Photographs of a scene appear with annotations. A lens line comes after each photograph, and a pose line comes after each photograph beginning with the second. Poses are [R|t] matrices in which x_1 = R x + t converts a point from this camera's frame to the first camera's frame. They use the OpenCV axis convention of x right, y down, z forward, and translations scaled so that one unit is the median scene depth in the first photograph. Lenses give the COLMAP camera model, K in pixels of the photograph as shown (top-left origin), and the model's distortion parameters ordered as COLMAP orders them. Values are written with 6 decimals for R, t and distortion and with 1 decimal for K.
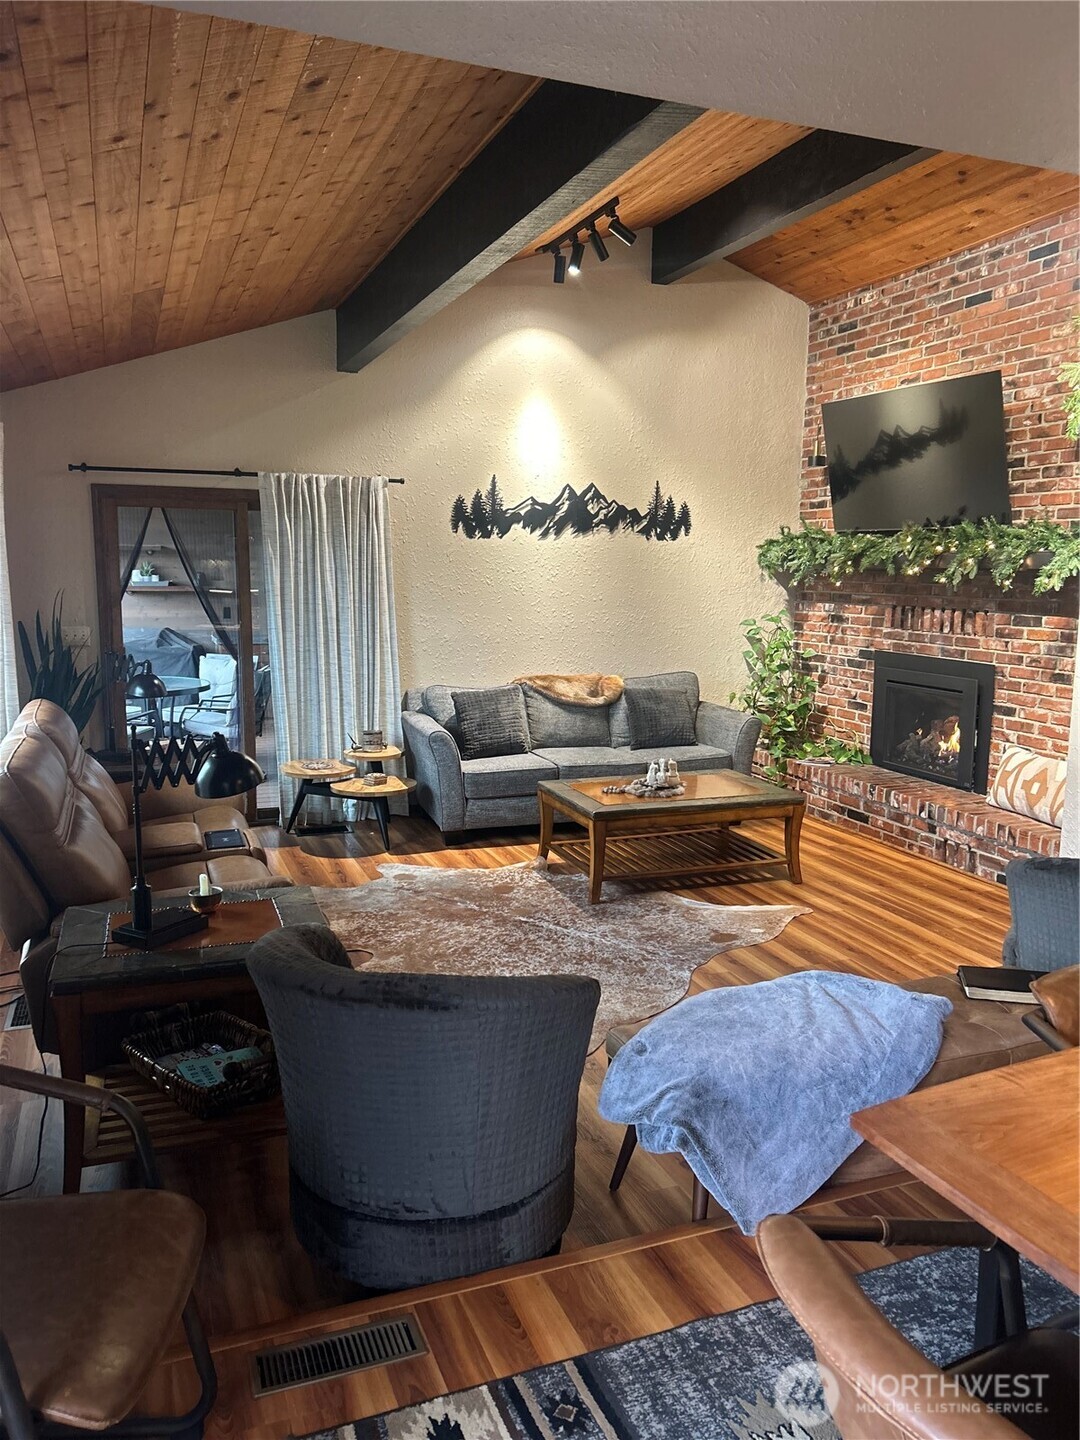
lens RADIAL K [[1083.1, 0, 536.4], [0, 1083.1, 717.8], [0, 0, 1]] dist [0.051979, -0.058157]
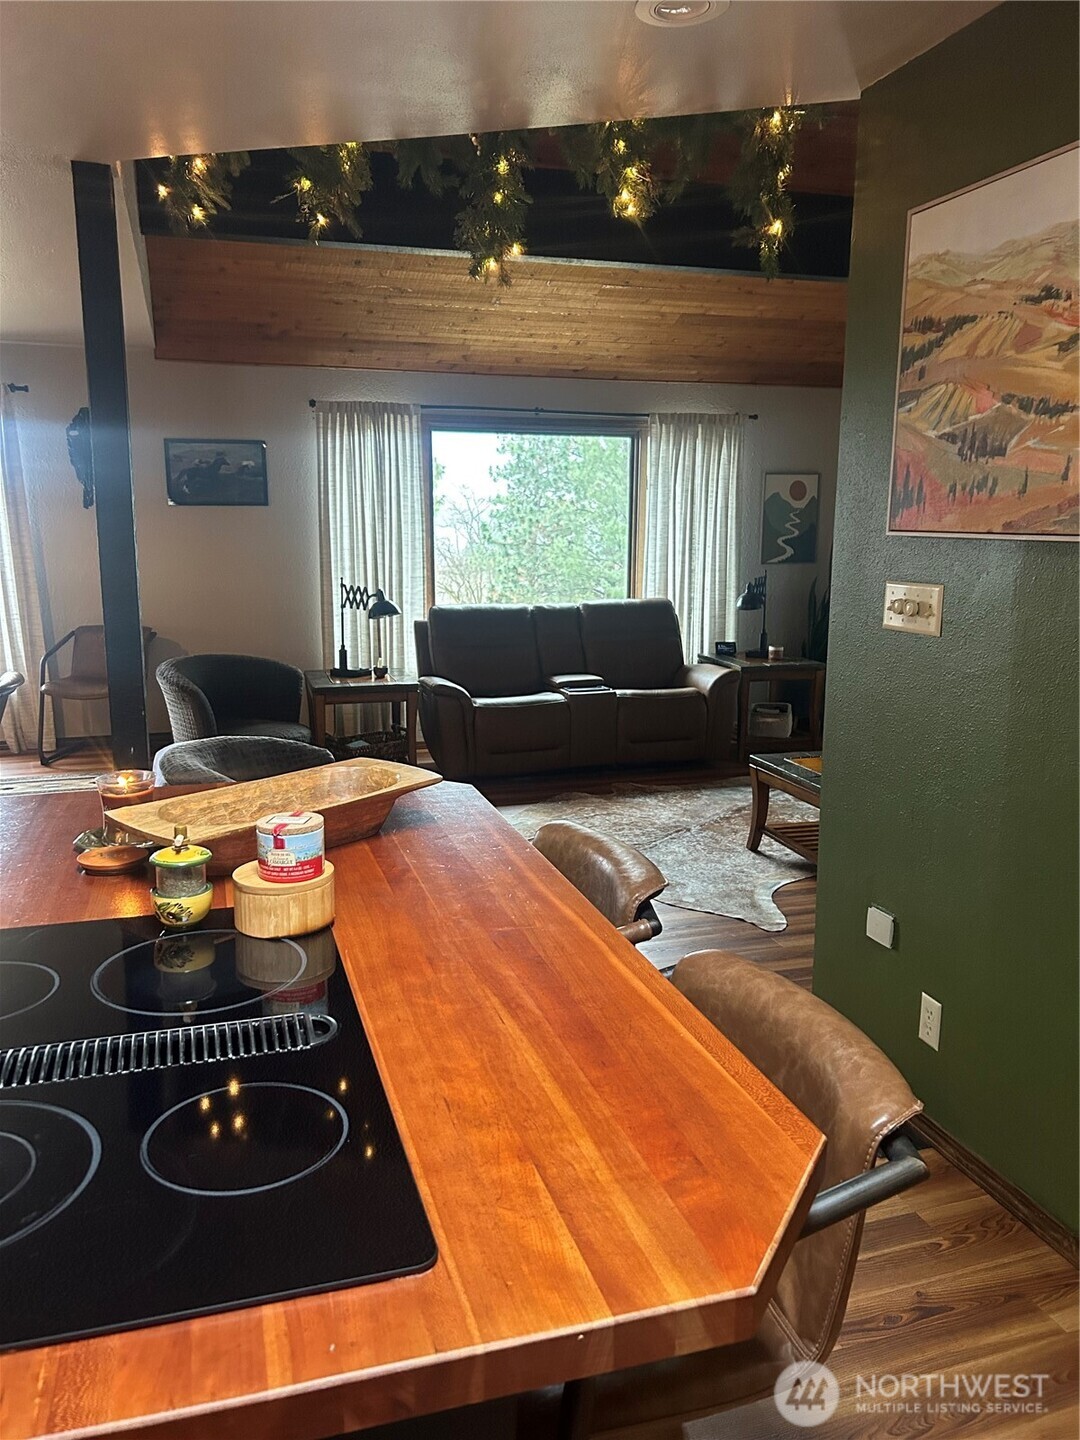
lens RADIAL K [[1085.3, 0, 538.8], [0, 1085.3, 725.3], [0, 0, 1]] dist [0.042878, -0.041733]
pose [[-0.073348, 0.178164, -0.981263, 1.099017], [-0.148754, 0.970953, 0.187411, -0.103768], [0.986150, 0.159713, -0.044715, 0.896833]]
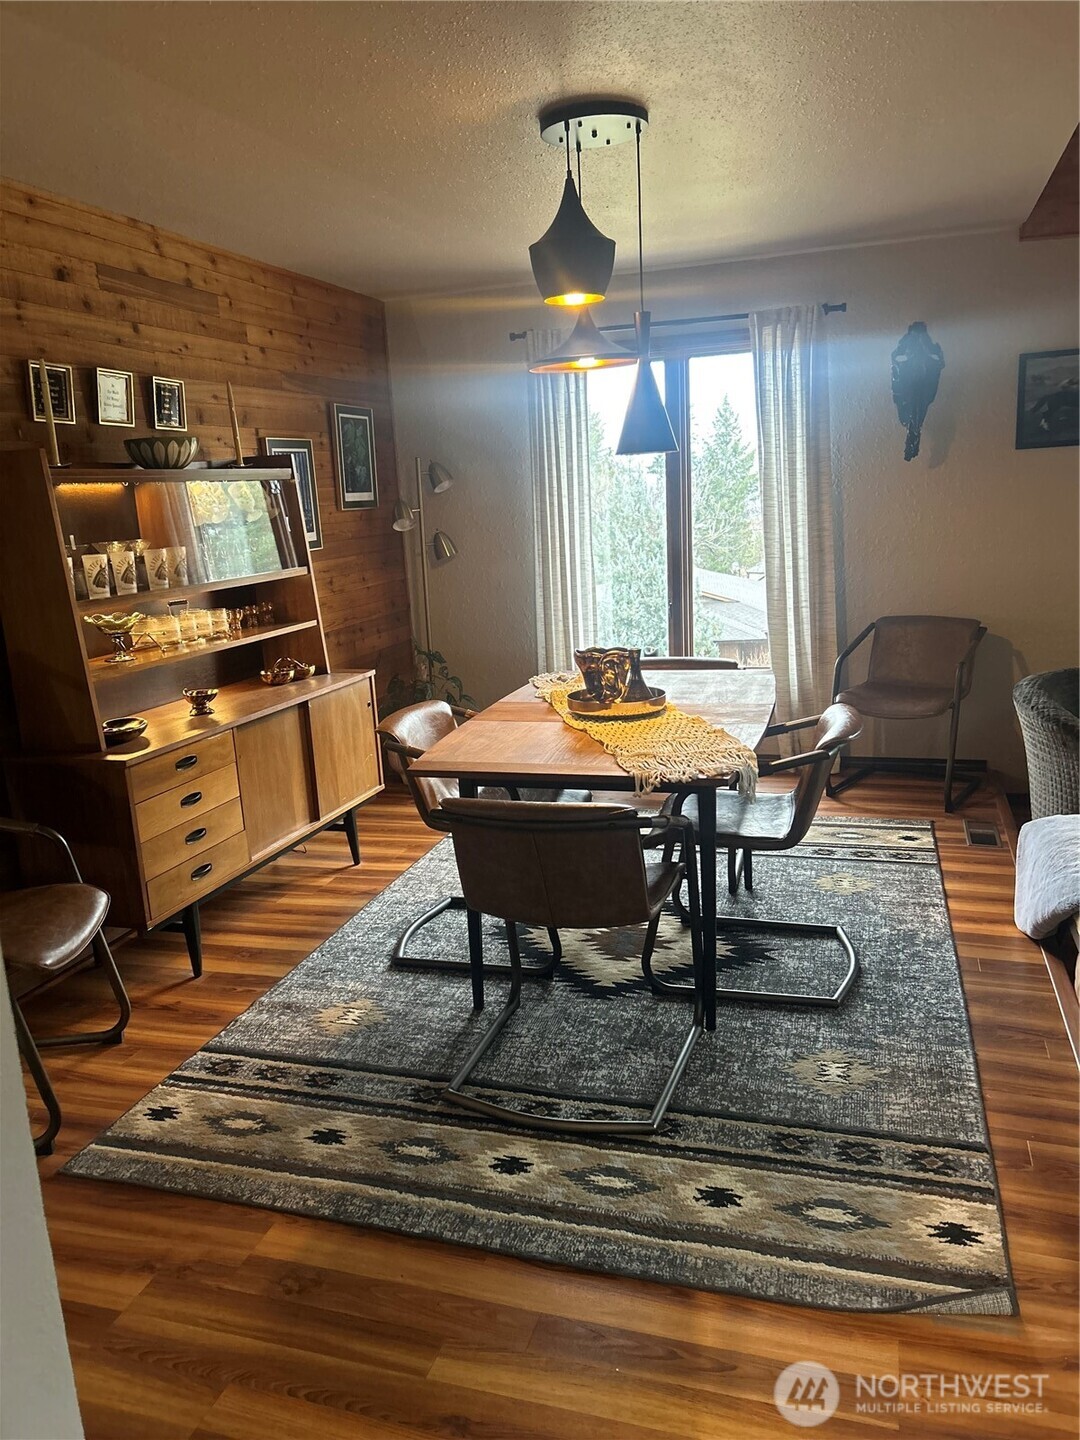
lens RADIAL K [[1084.5, 0, 535.7], [0, 1084.5, 723.4], [0, 0, 1]] dist [0.045509, -0.044379]
pose [[-0.625819, 0.189022, -0.756718, 0.905997], [-0.071195, 0.952296, 0.296755, -0.083331], [0.776712, 0.239590, -0.582507, 0.724324]]
